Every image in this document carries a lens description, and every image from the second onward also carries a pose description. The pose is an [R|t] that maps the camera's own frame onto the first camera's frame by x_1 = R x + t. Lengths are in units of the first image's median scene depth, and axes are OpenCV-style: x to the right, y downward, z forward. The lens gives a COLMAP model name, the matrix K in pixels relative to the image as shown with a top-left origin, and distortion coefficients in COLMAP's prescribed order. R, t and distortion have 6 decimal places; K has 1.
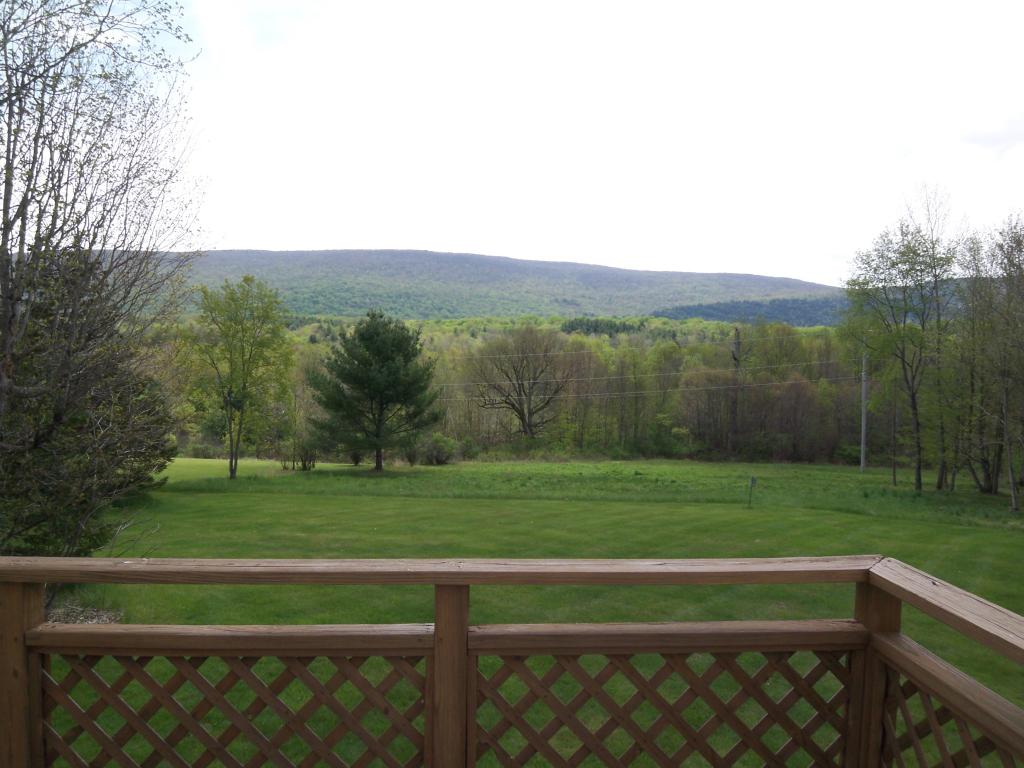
lens RADIAL K [[688.9, 0, 511.6], [0, 688.9, 390.2], [0, 0, 1]] dist [0.005484, -0.069287]
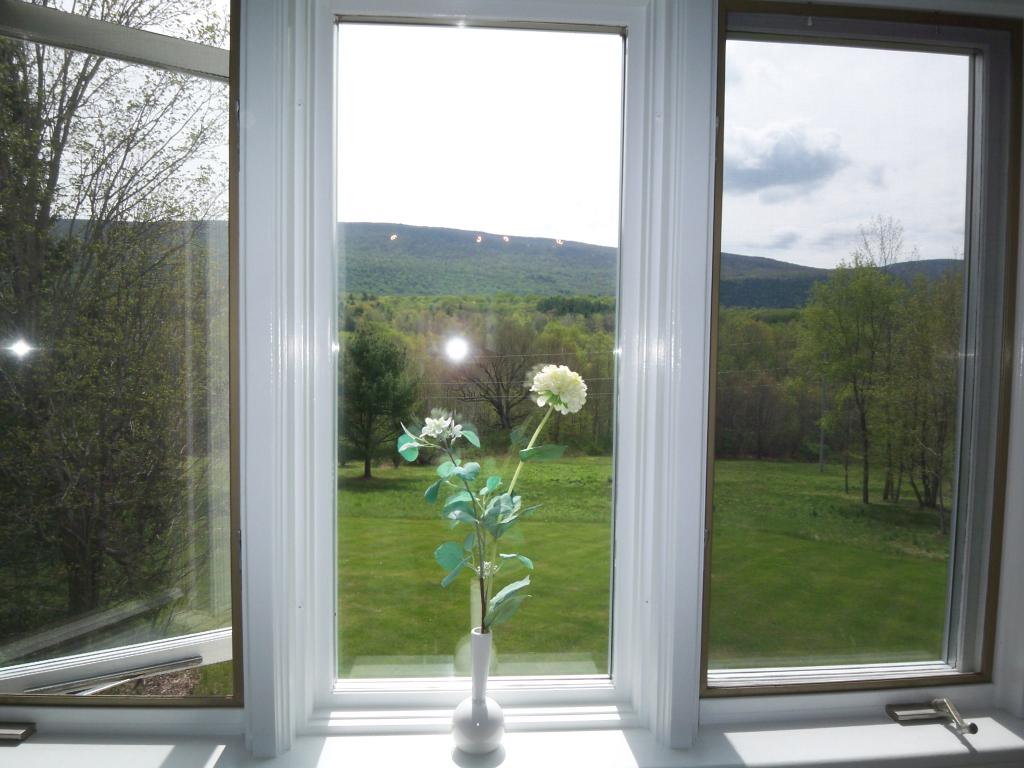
lens RADIAL K [[690.3, 0, 512.7], [0, 690.3, 392.4], [0, 0, 1]] dist [-0.010357, -0.042425]
pose [[0.999236, 0.006798, 0.038486, -0.008962], [-0.008296, 0.999209, 0.038893, -0.043892], [-0.038191, -0.039182, 0.998502, -0.046063]]
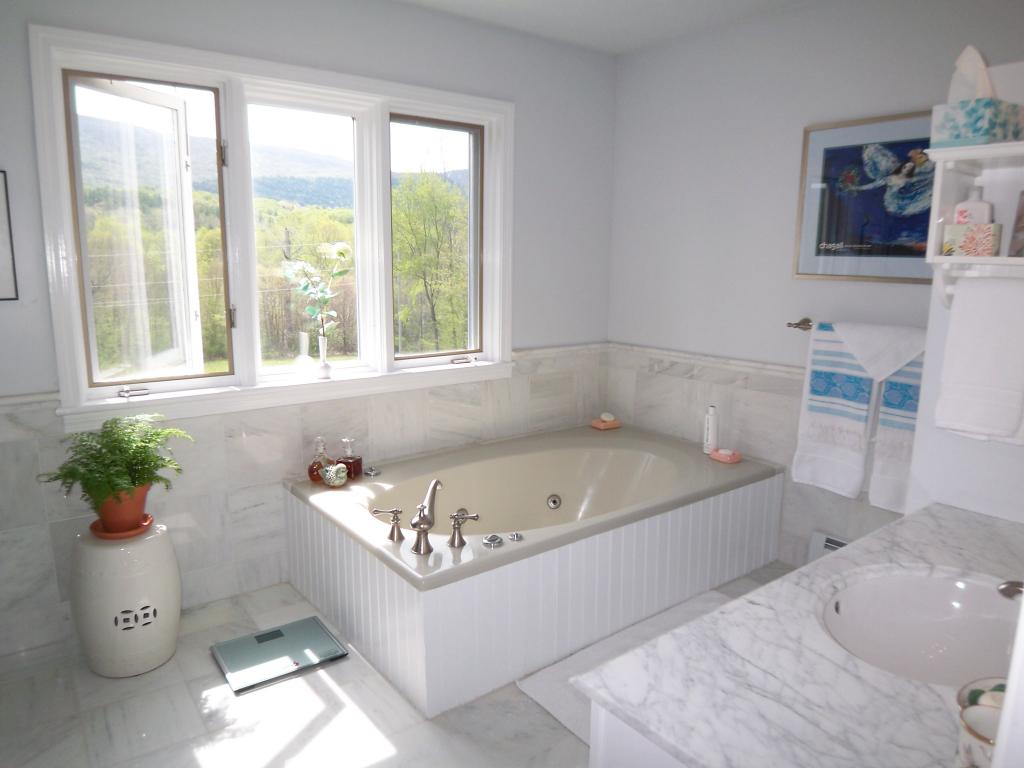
lens RADIAL K [[688.9, 0, 511.6], [0, 688.9, 390.2], [0, 0, 1]] dist [0.005484, -0.069287]
pose [[0.810724, -0.103333, 0.576236, -0.025716], [0.001130, 0.984574, 0.174967, -0.042315], [-0.585427, -0.141199, 0.798335, -0.074905]]
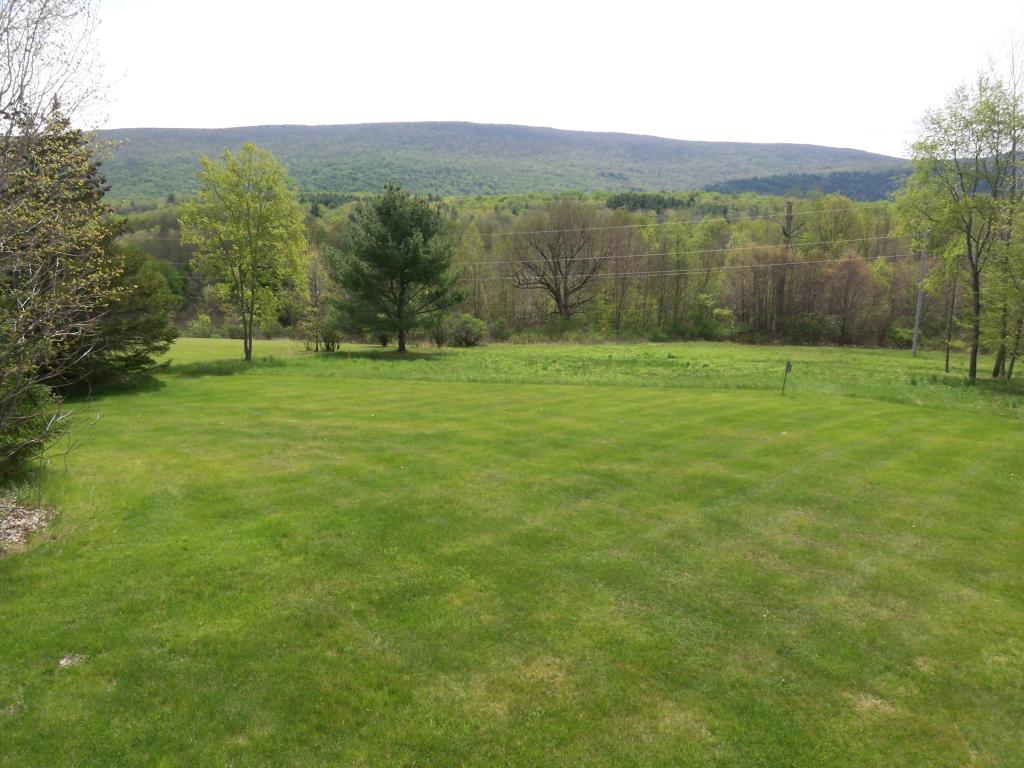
lens RADIAL K [[690.3, 0, 512.7], [0, 690.3, 392.4], [0, 0, 1]] dist [-0.010357, -0.042425]
pose [[0.998147, 0.007936, -0.060332, 0.017675], [0.002712, 0.984673, 0.174387, 0.002067], [0.060791, -0.174227, 0.982827, 0.030941]]
